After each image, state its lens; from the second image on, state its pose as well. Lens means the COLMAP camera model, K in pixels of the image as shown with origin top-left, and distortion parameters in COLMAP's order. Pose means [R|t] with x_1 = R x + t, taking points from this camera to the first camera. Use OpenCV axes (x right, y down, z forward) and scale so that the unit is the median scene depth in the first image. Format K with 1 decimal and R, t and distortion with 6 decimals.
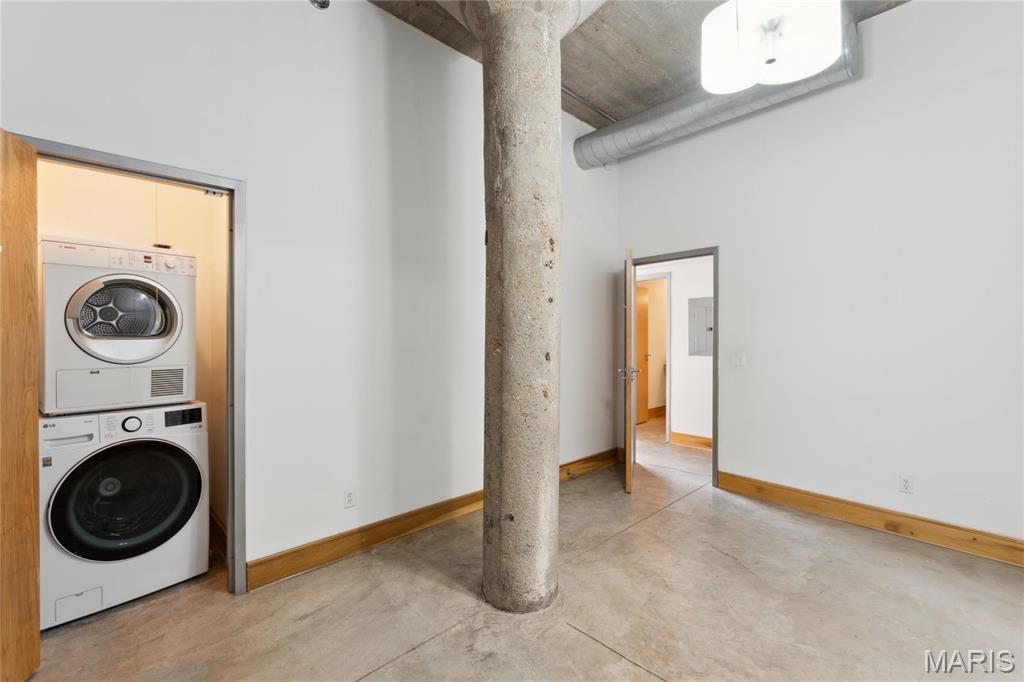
lens RADIAL K [[447.9, 0, 518.1], [0, 447.9, 338.6], [0, 0, 1]] dist [-0.000061, 0.000066]
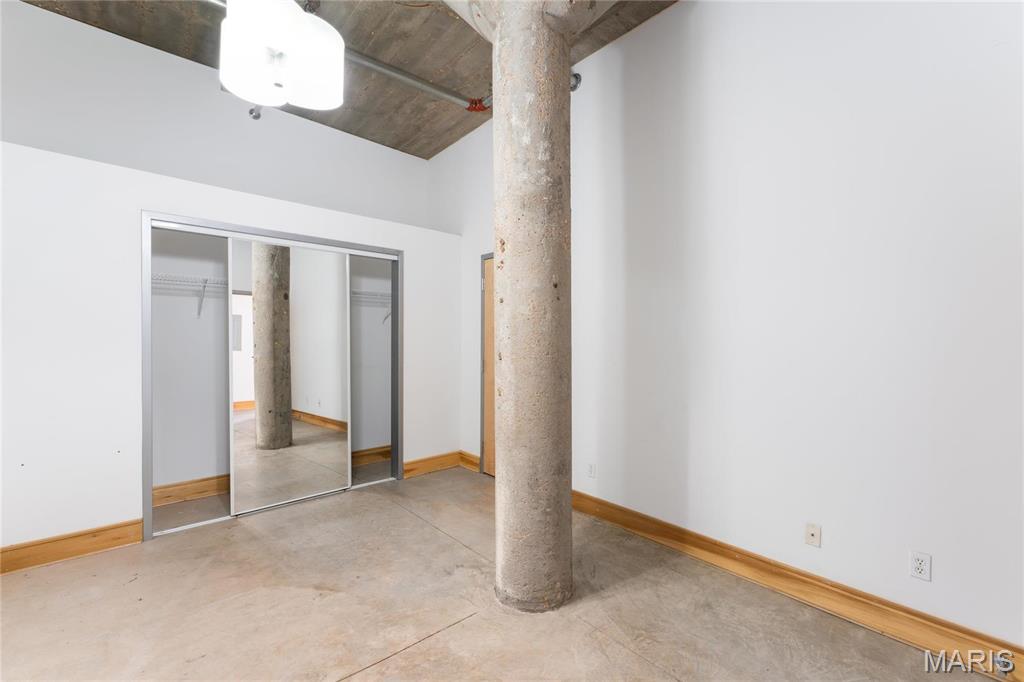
lens RADIAL K [[447.9, 0, 515.8], [0, 447.9, 344.9], [0, 0, 1]] dist [-0.000061, 0.000066]
pose [[-0.073929, 0.013020, -0.997178, 1.075696], [-0.009067, 0.999865, 0.013727, -0.000501], [0.997222, 0.010057, -0.073801, 1.106617]]
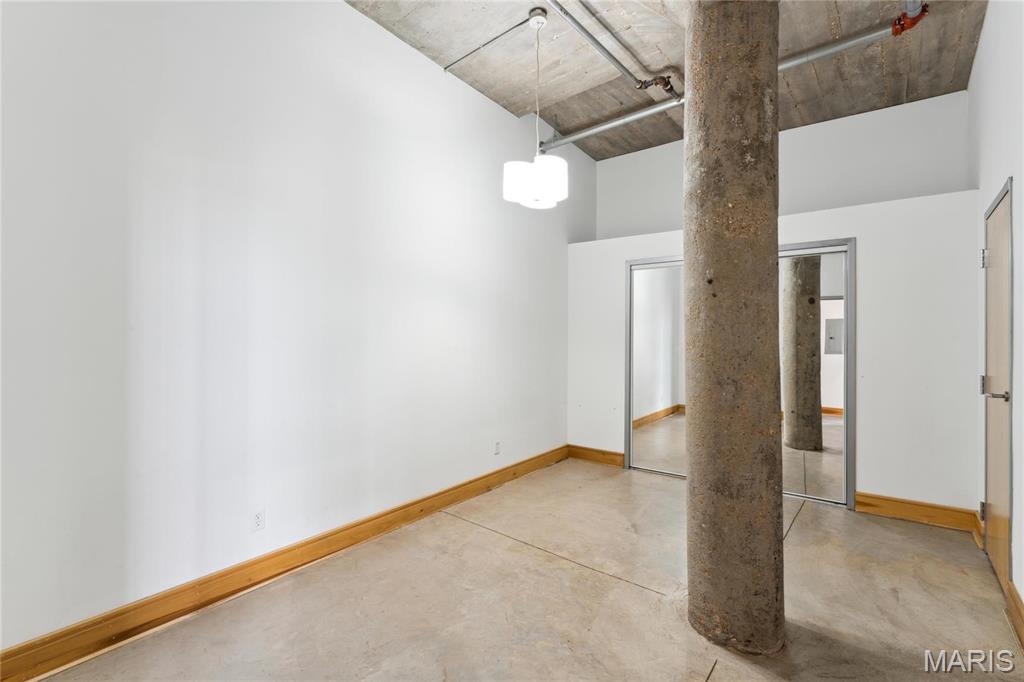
lens RADIAL K [[447.9, 0, 514.9], [0, 447.9, 339.6], [0, 0, 1]] dist [-0.000061, 0.000066]
pose [[-0.996134, -0.005098, -0.087704, 0.553456], [-0.005217, 0.999986, 0.001128, -0.000613], [0.087697, 0.001581, -0.996146, 1.981902]]
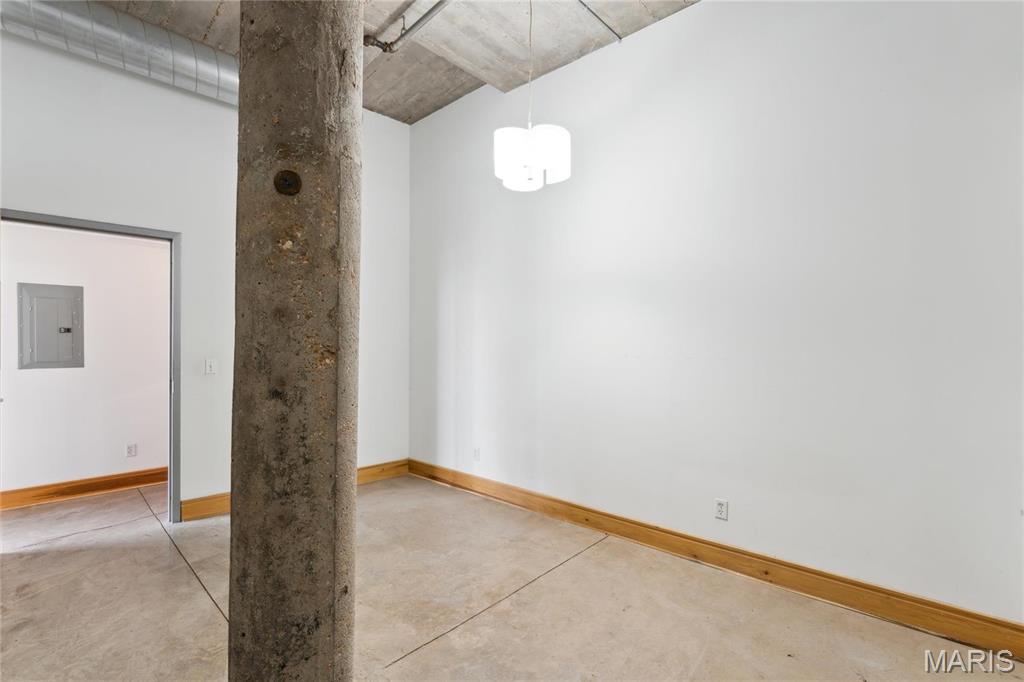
lens RADIAL K [[447.9, 0, 509.6], [0, 447.9, 343.5], [0, 0, 1]] dist [-0.000061, 0.000066]
pose [[-0.024138, 0.000594, 0.999708, -0.741291], [-0.001404, 0.999999, -0.000629, -0.001071], [-0.999708, -0.001419, -0.024137, 0.741983]]
